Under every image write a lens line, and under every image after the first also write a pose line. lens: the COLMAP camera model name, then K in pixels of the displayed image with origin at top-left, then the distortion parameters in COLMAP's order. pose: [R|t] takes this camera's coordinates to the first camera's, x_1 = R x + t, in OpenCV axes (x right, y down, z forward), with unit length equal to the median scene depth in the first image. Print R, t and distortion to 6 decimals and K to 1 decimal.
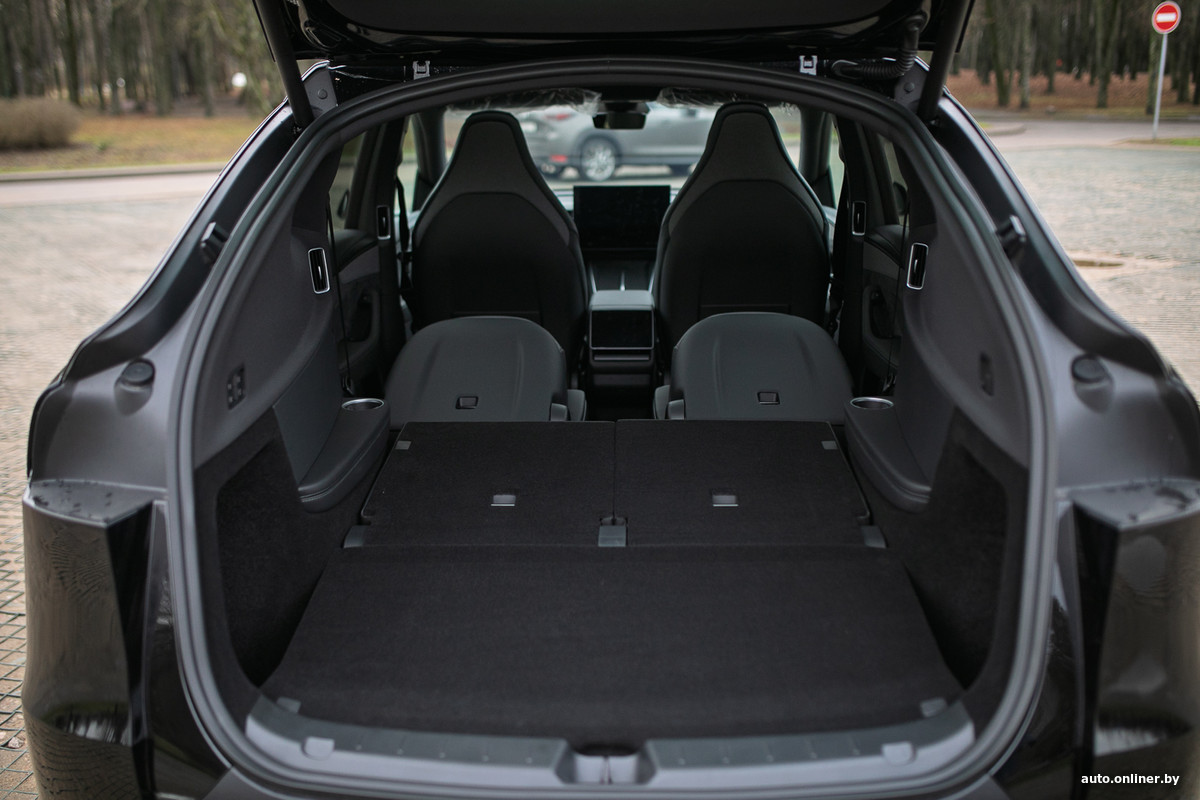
lens RADIAL K [[1123.1, 0, 597.4], [0, 1123.1, 388.3], [0, 0, 1]] dist [-0.009513, -0.001453]
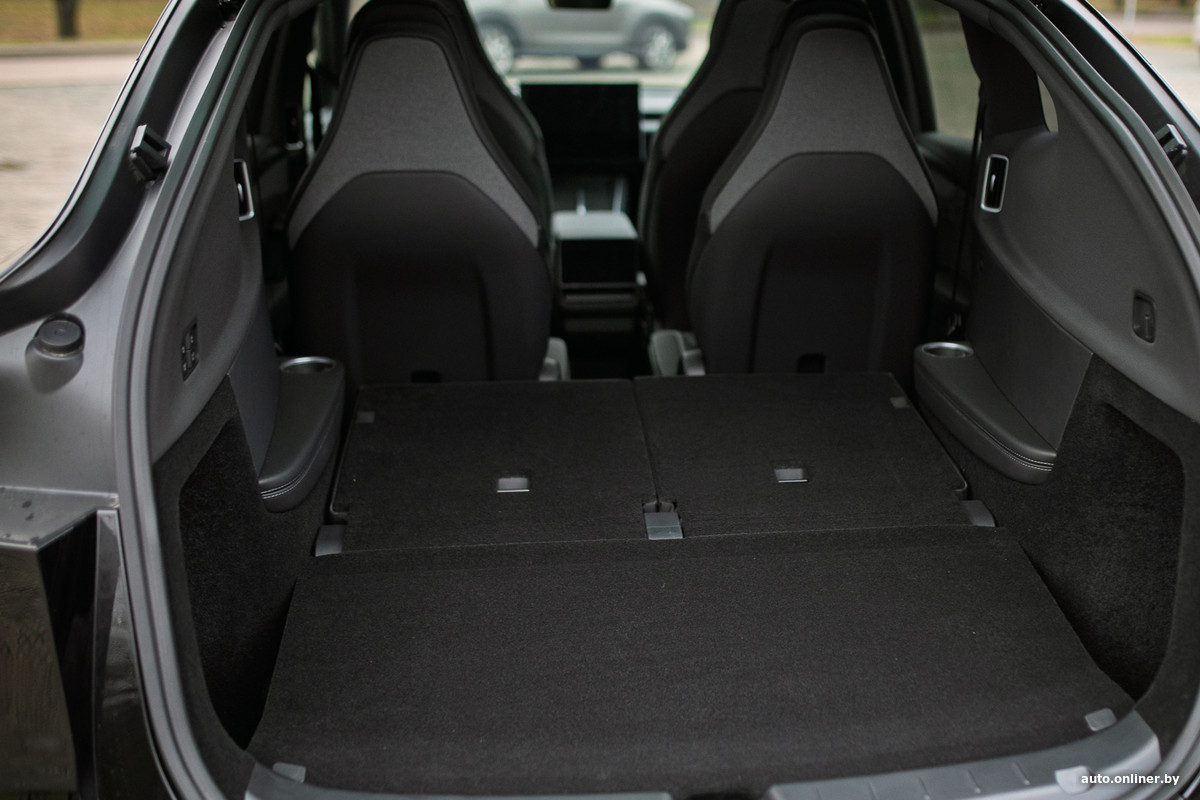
lens RADIAL K [[1350.5, 0, 708.0], [0, 1350.5, 397.7], [0, 0, 1]] dist [-0.001645, 0.009072]
pose [[0.986554, -0.026139, 0.161334, -0.118700], [0.017944, 0.998484, 0.052040, -0.008998], [-0.162449, -0.048445, 0.985527, 0.063327]]
